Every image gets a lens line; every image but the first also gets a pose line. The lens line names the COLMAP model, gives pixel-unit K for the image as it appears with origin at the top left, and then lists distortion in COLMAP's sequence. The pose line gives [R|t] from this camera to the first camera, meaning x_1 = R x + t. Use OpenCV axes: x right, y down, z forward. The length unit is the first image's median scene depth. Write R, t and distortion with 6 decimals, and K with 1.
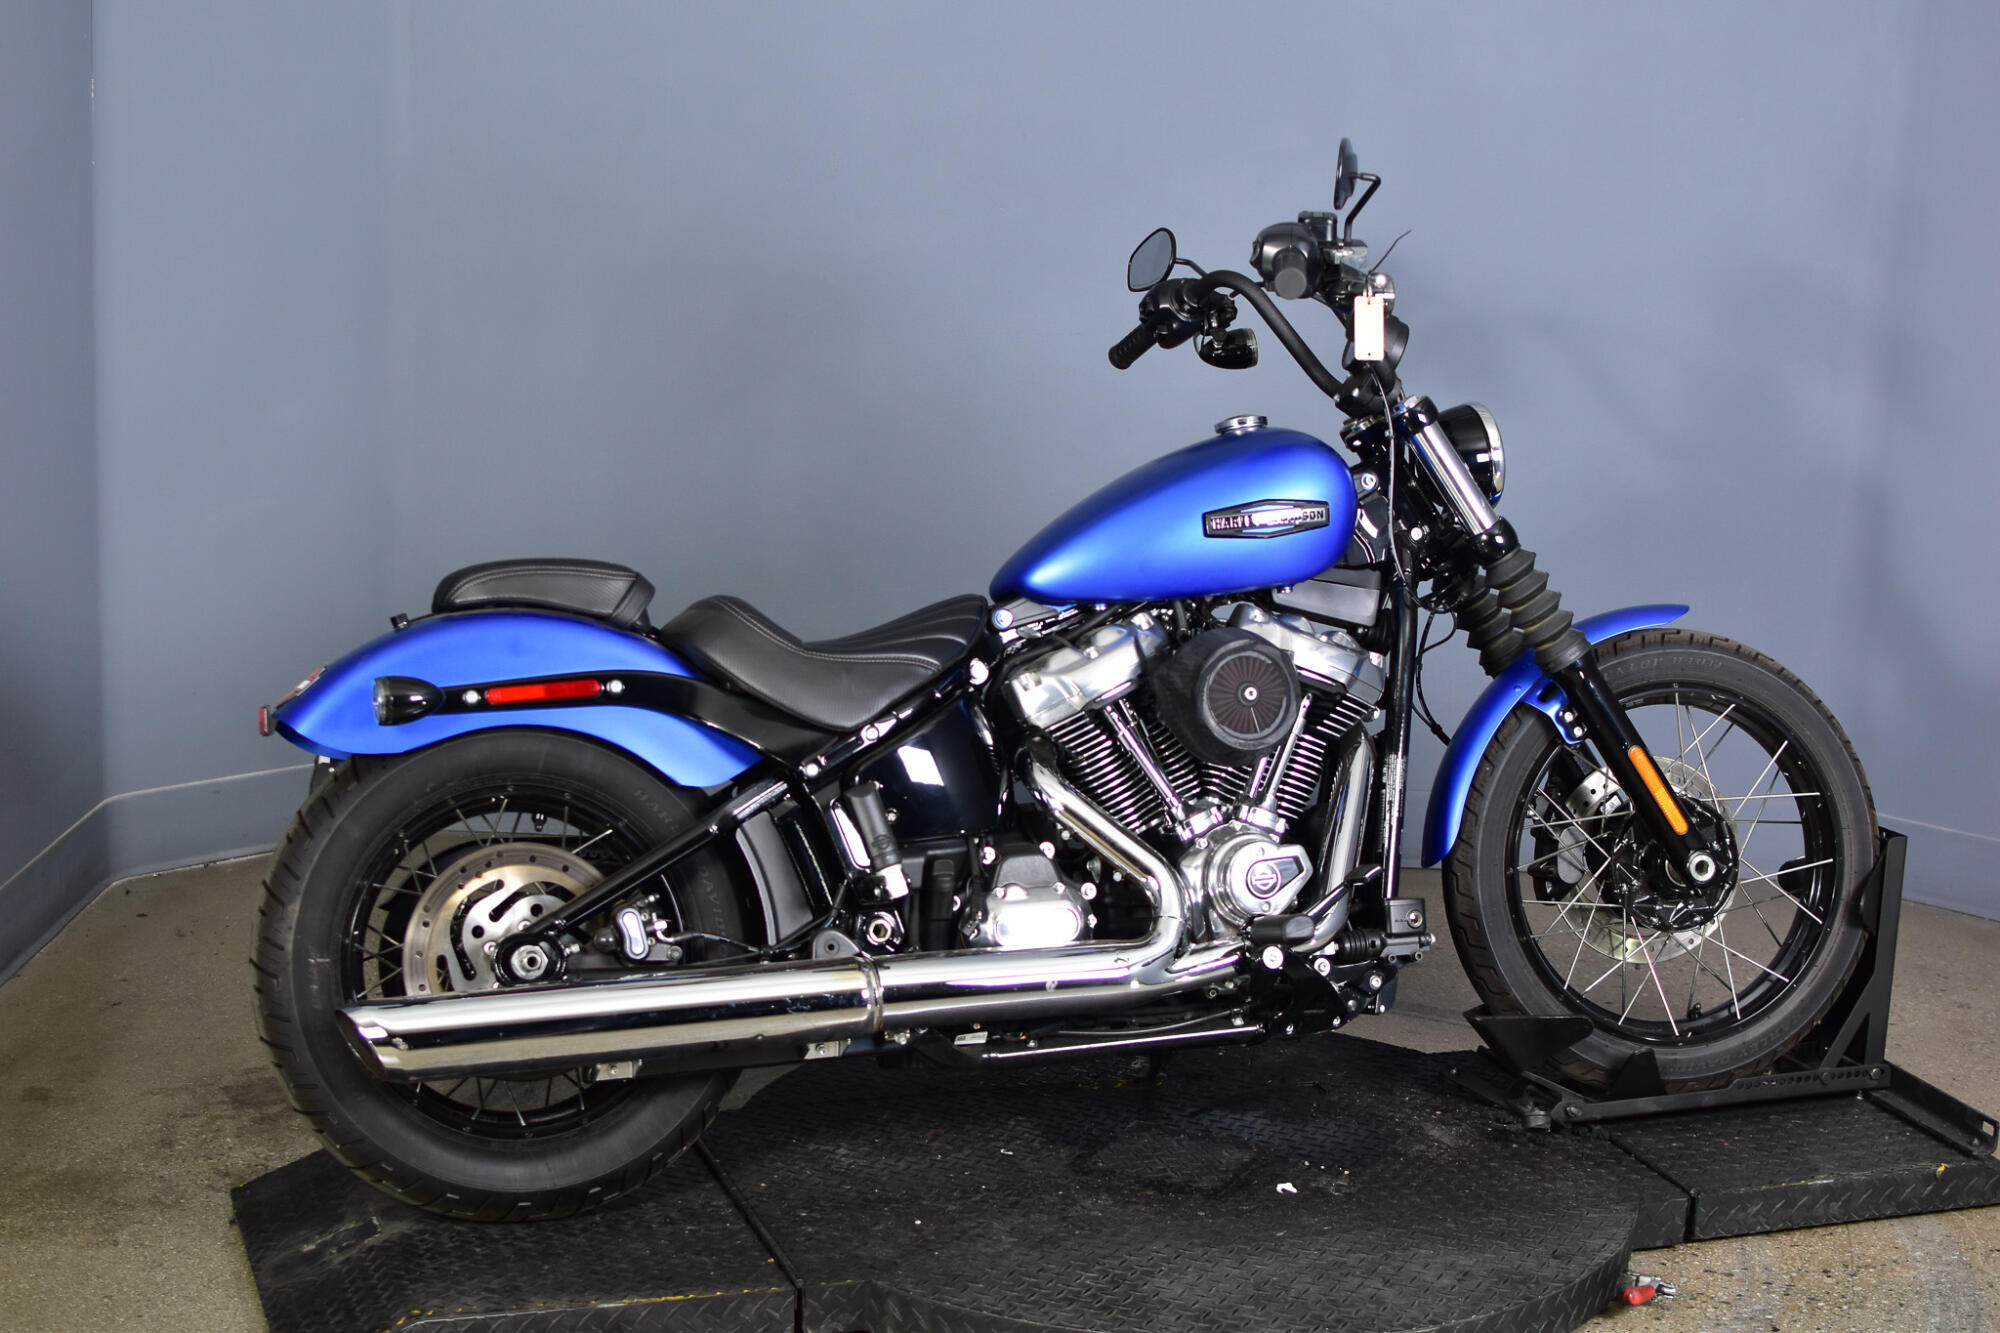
lens RADIAL K [[3064.3, 0, 1000.0], [0, 3064.3, 666.5], [0, 0, 1]] dist [-0.186111, 0.119690]
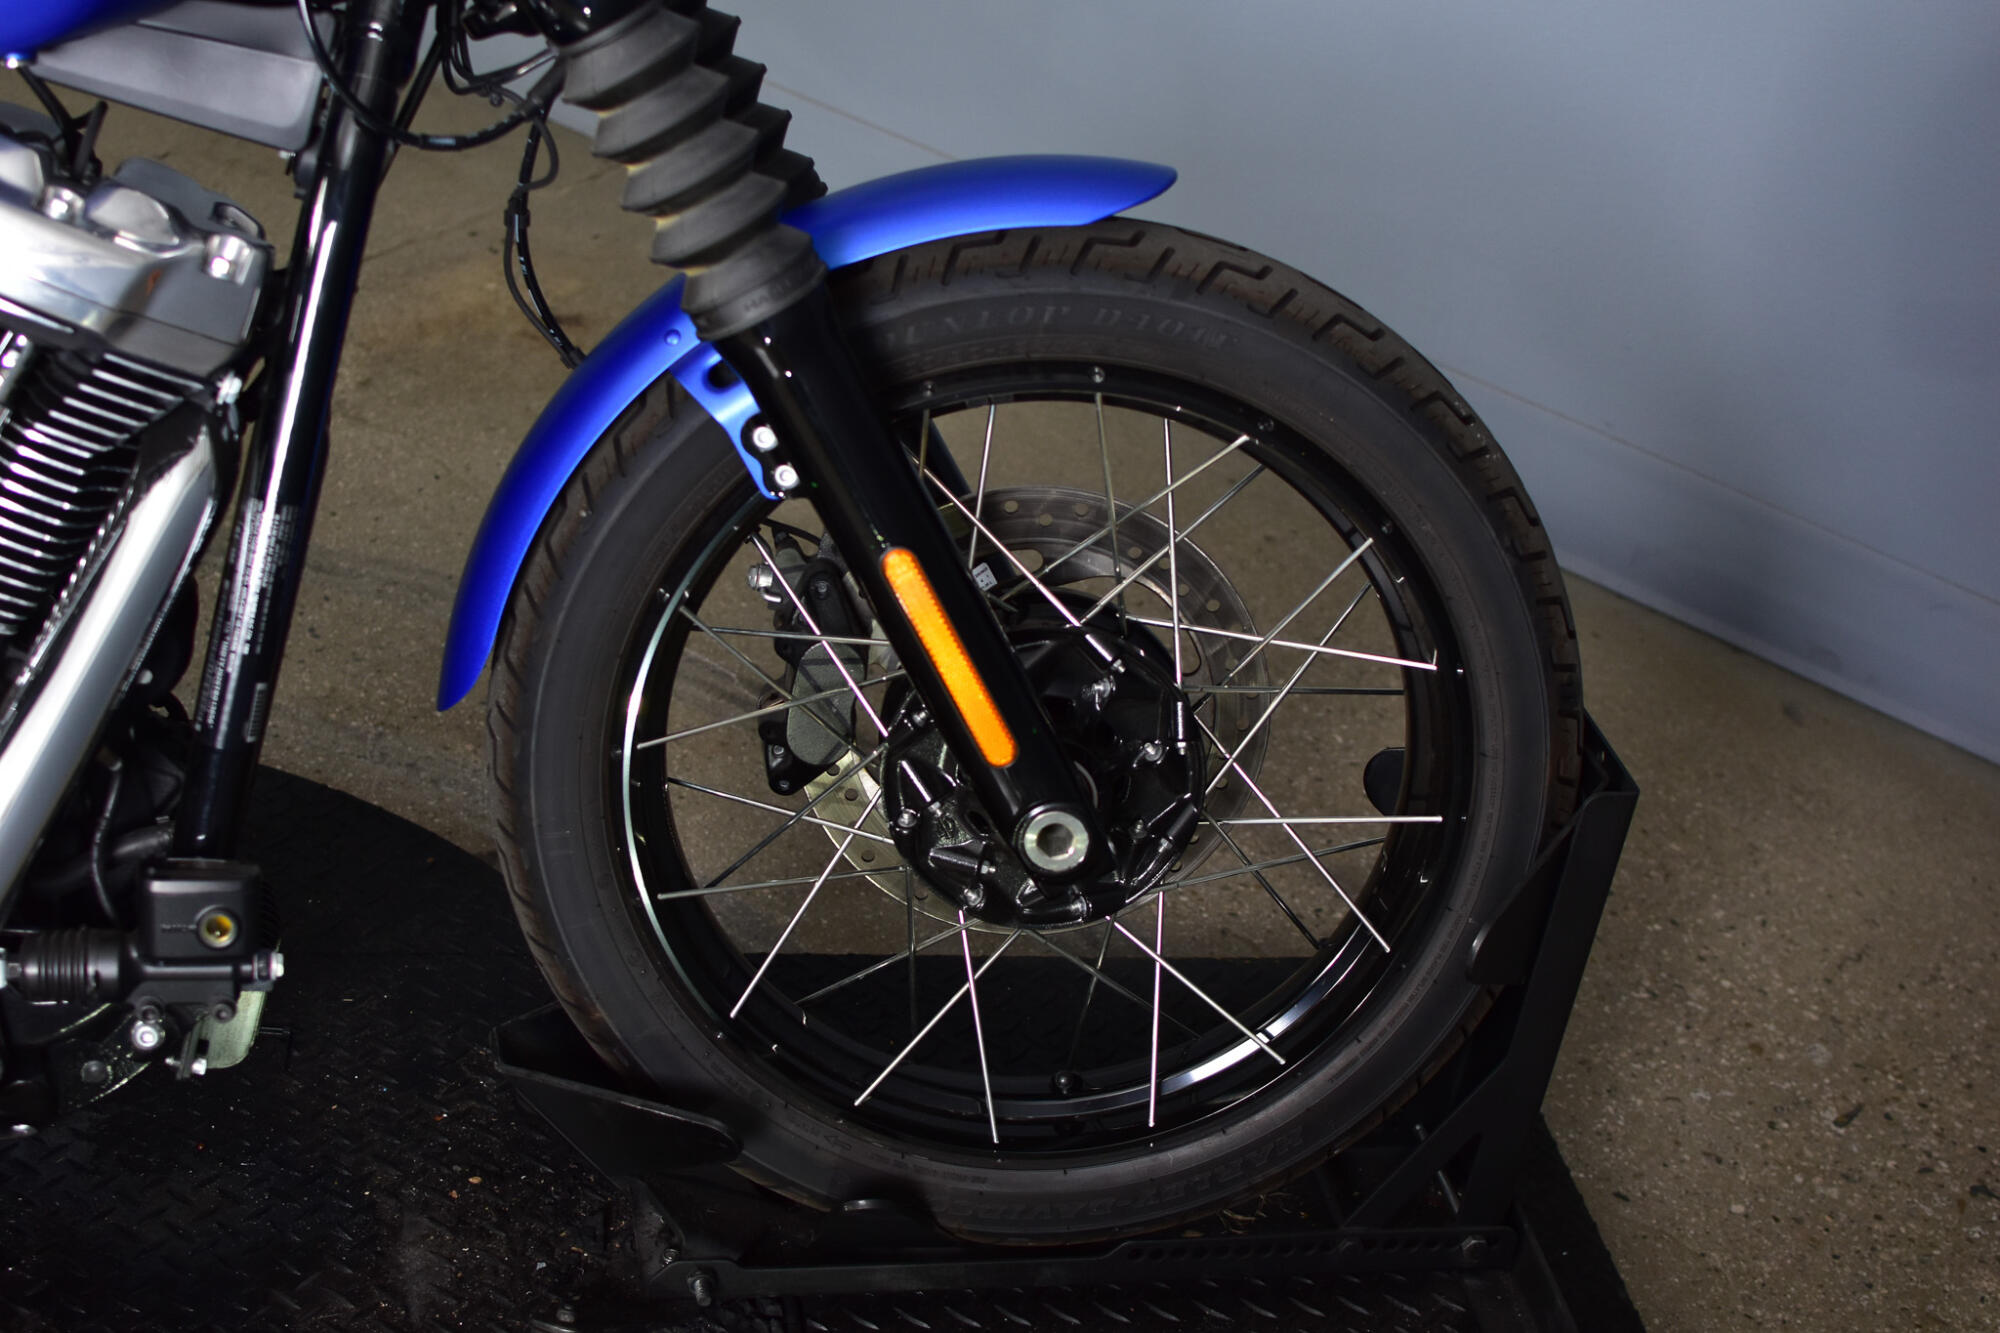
lens RADIAL K [[3064.3, 0, 1000.0], [0, 3064.3, 666.5], [0, 0, 1]] dist [-0.186111, 0.119690]
pose [[0.982966, 0.161064, -0.088525, 0.273220], [-0.122718, 0.933747, 0.336240, -0.100096], [0.136816, -0.319649, 0.937607, 0.655164]]
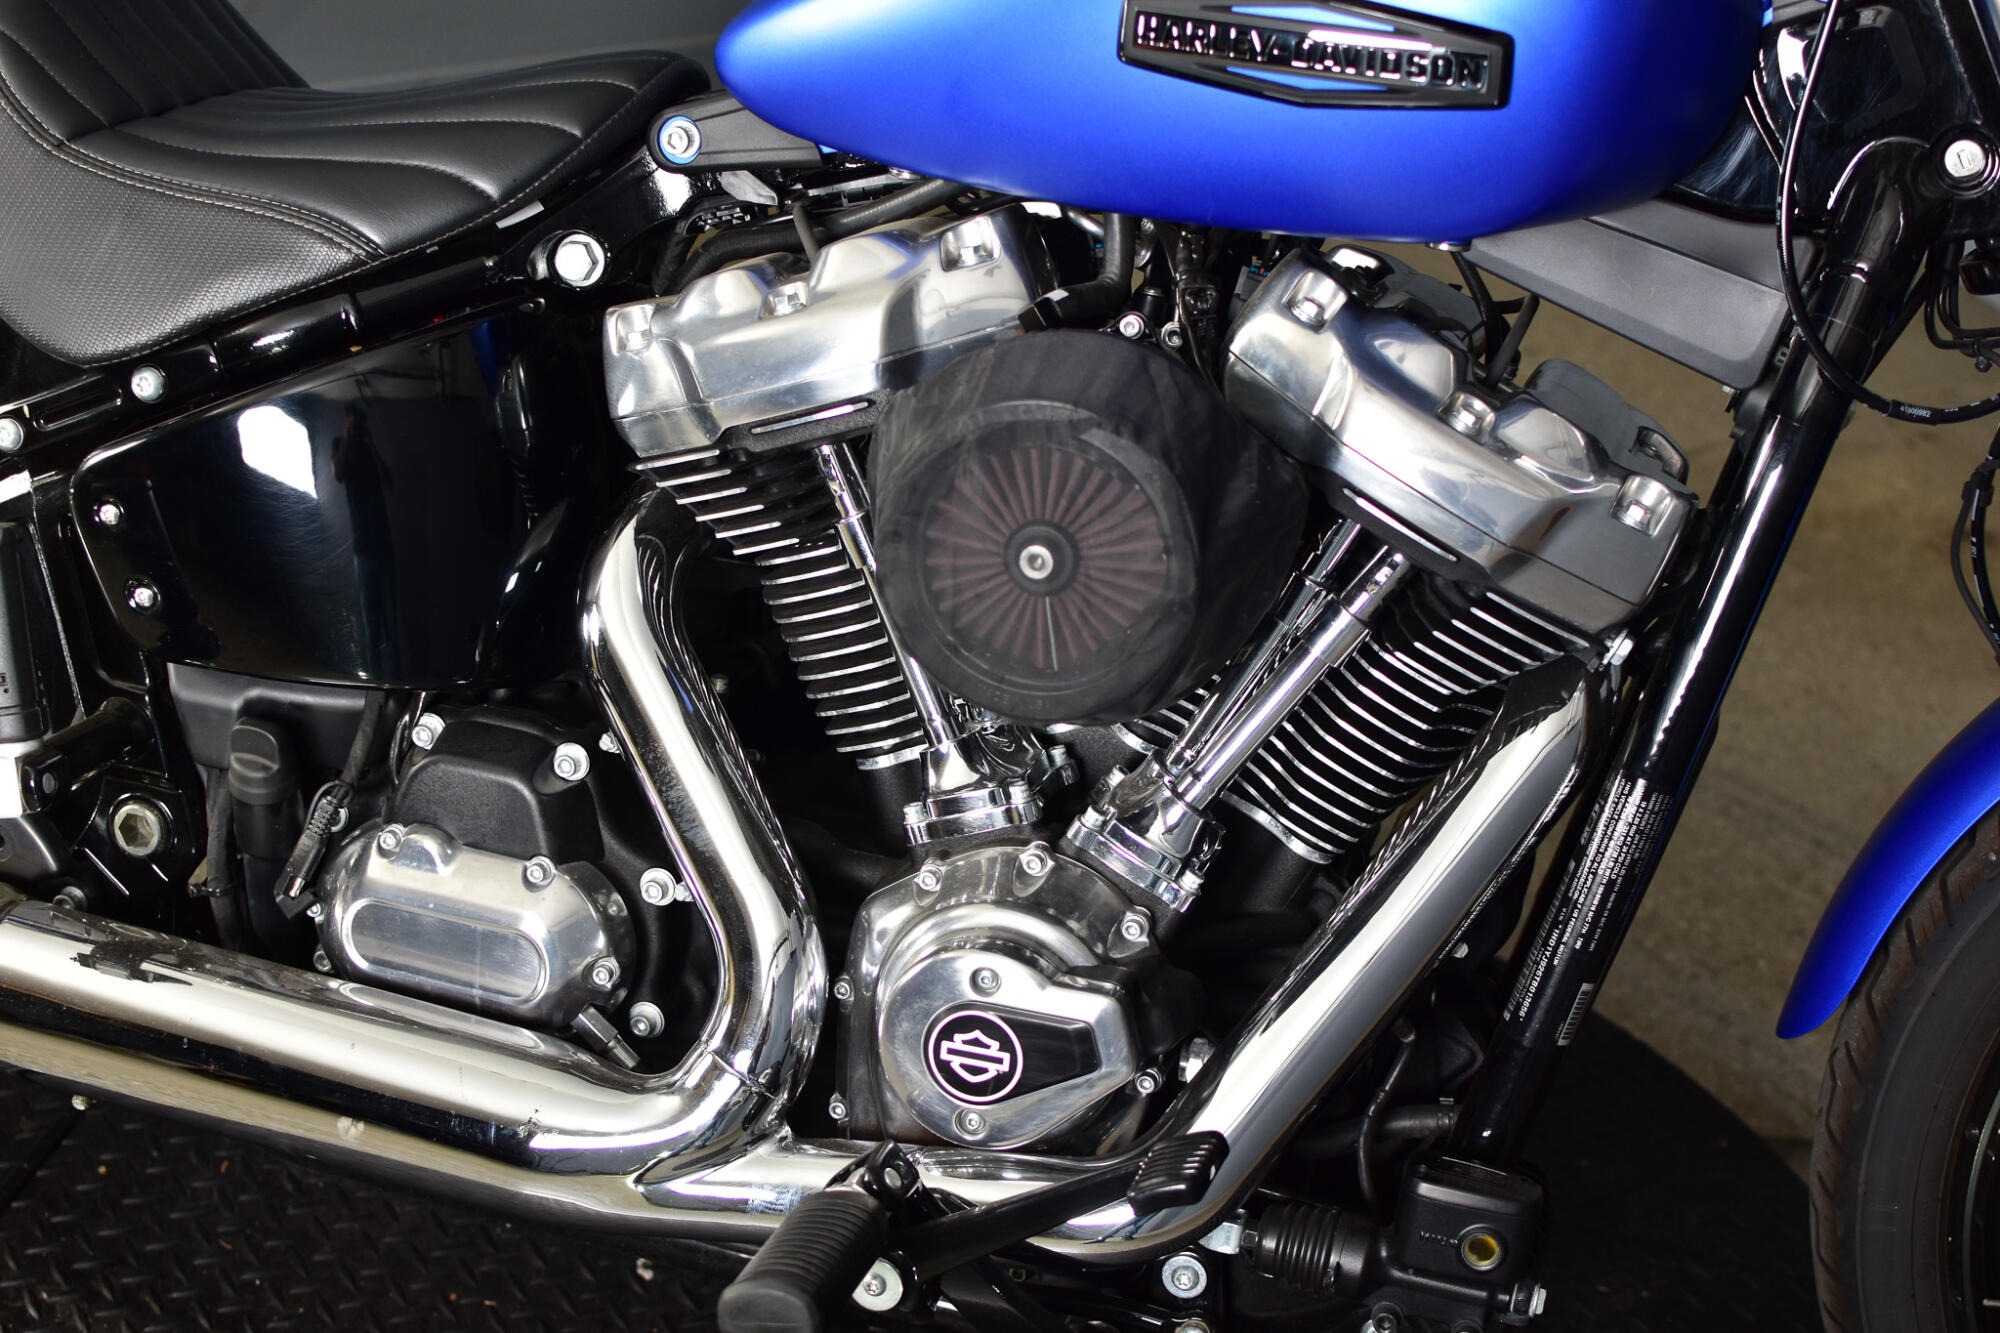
lens RADIAL K [[3064.3, 0, 1000.0], [0, 3064.3, 666.5], [0, 0, 1]] dist [-0.186111, 0.119690]
pose [[0.810293, 0.332851, -0.482323, 0.242863], [-0.154644, 0.915317, 0.371861, -0.105001], [0.565253, -0.226728, 0.793148, 0.710750]]
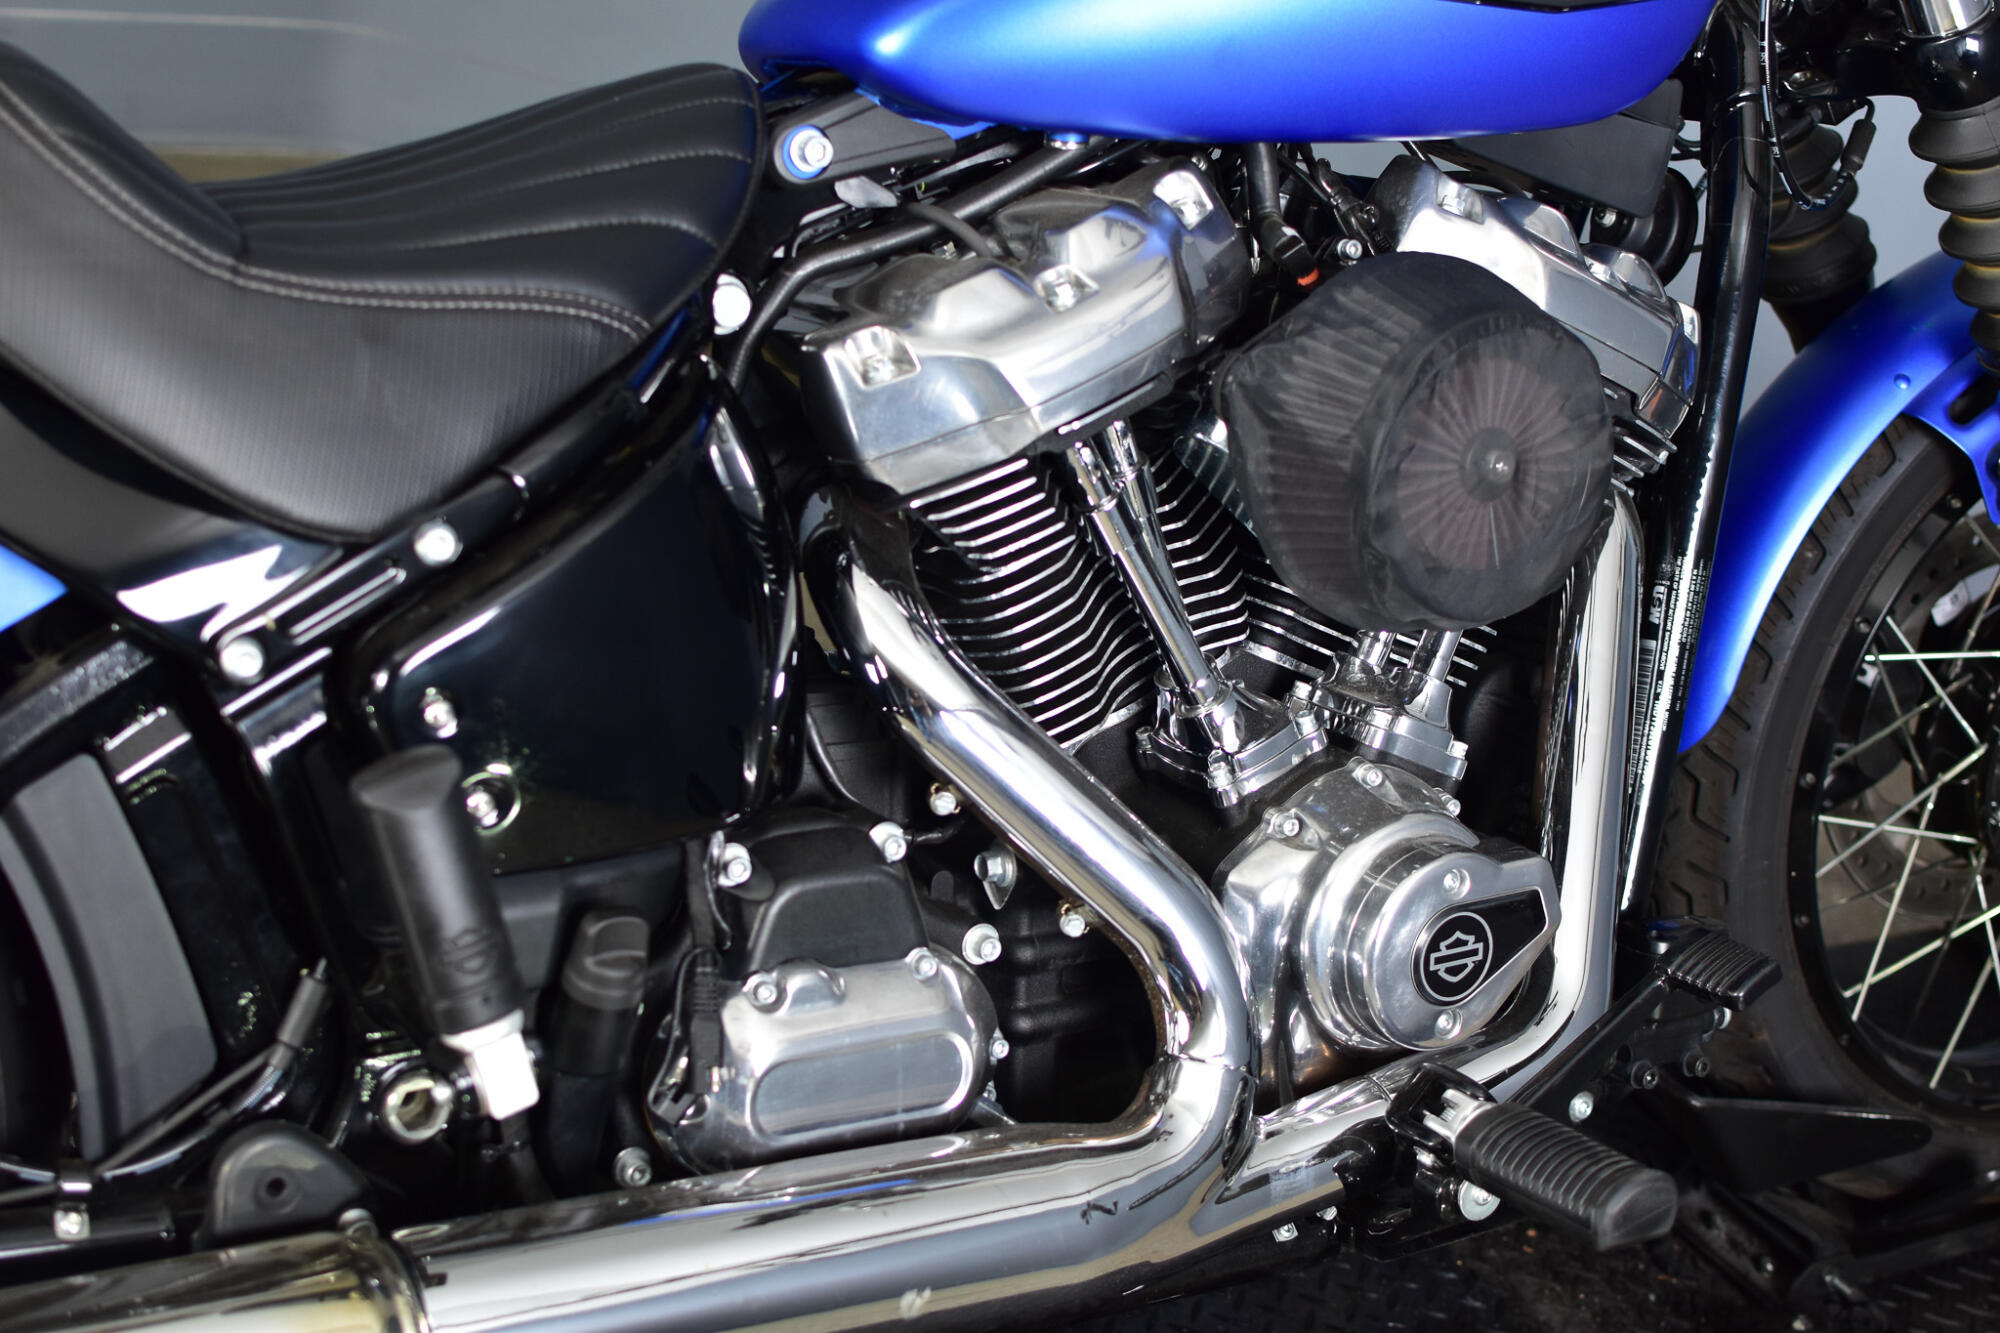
lens RADIAL K [[3064.3, 0, 1000.0], [0, 3064.3, 666.5], [0, 0, 1]] dist [-0.186111, 0.119690]
pose [[0.969612, 0.057648, 0.237759, -0.057370], [-0.121782, 0.956611, 0.264698, -0.055307], [-0.212183, -0.285609, 0.934562, 0.658868]]
